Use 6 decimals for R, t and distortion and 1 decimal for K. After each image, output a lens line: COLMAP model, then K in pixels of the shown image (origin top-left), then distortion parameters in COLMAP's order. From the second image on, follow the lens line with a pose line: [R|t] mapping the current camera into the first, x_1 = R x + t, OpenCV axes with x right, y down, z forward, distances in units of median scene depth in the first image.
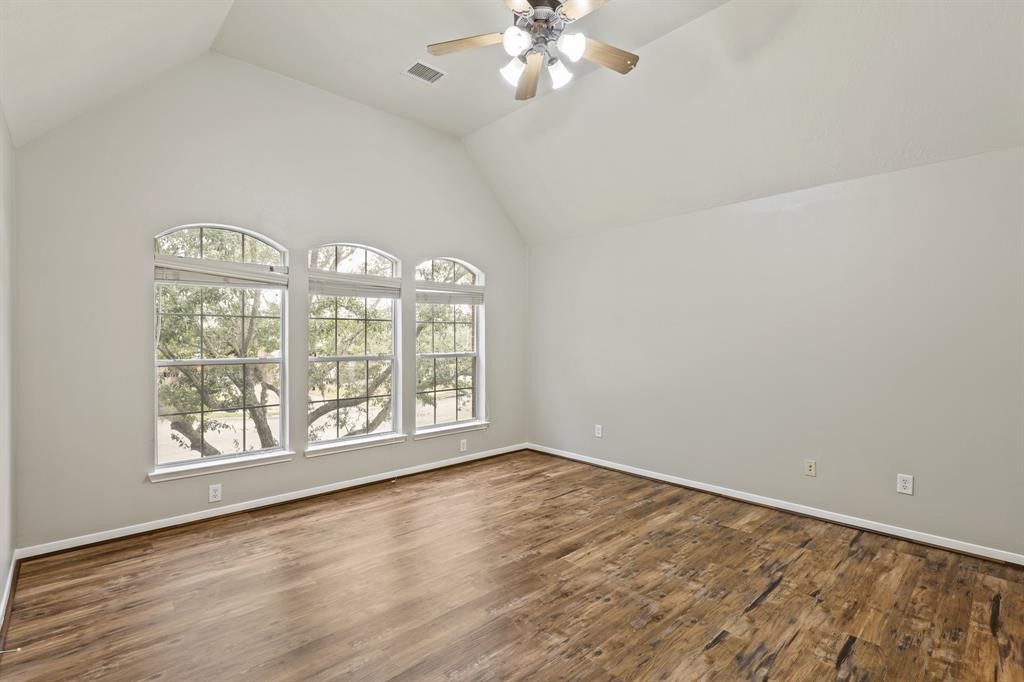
lens RADIAL K [[475.9, 0, 512.0], [0, 475.9, 341.0], [0, 0, 1]] dist [-0.025790, 0.000243]
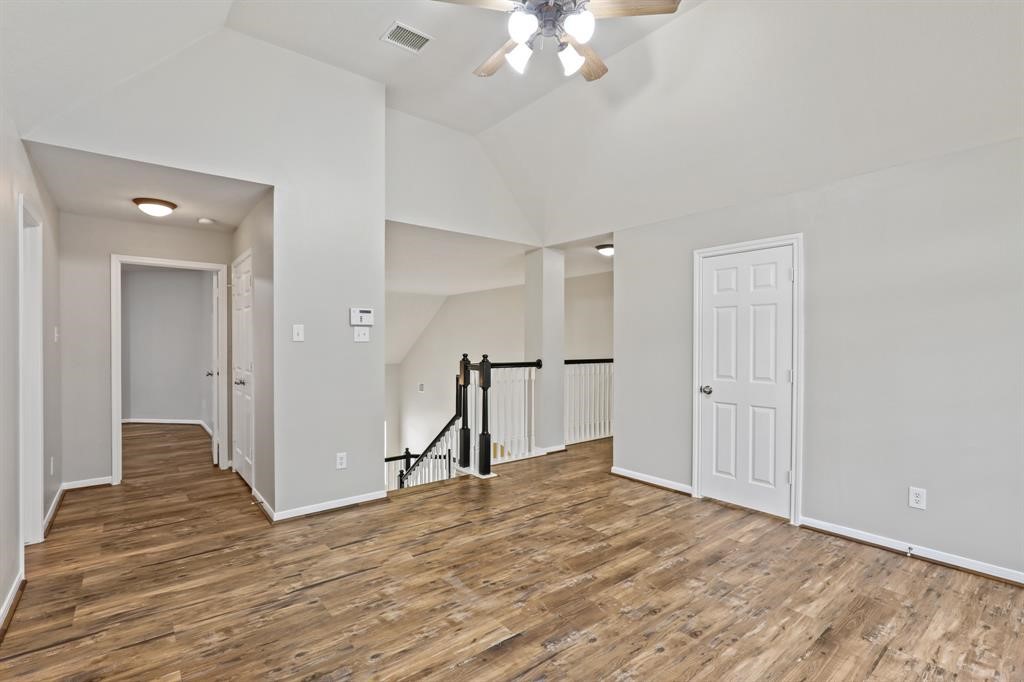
lens RADIAL K [[475.9, 0, 512.0], [0, 475.9, 341.0], [0, 0, 1]] dist [-0.025790, 0.000243]
pose [[-0.997848, -0.000598, 0.065565, 0.068634], [-0.000400, 0.999995, 0.003028, -0.007038], [-0.065566, 0.002995, -0.997844, 1.984611]]
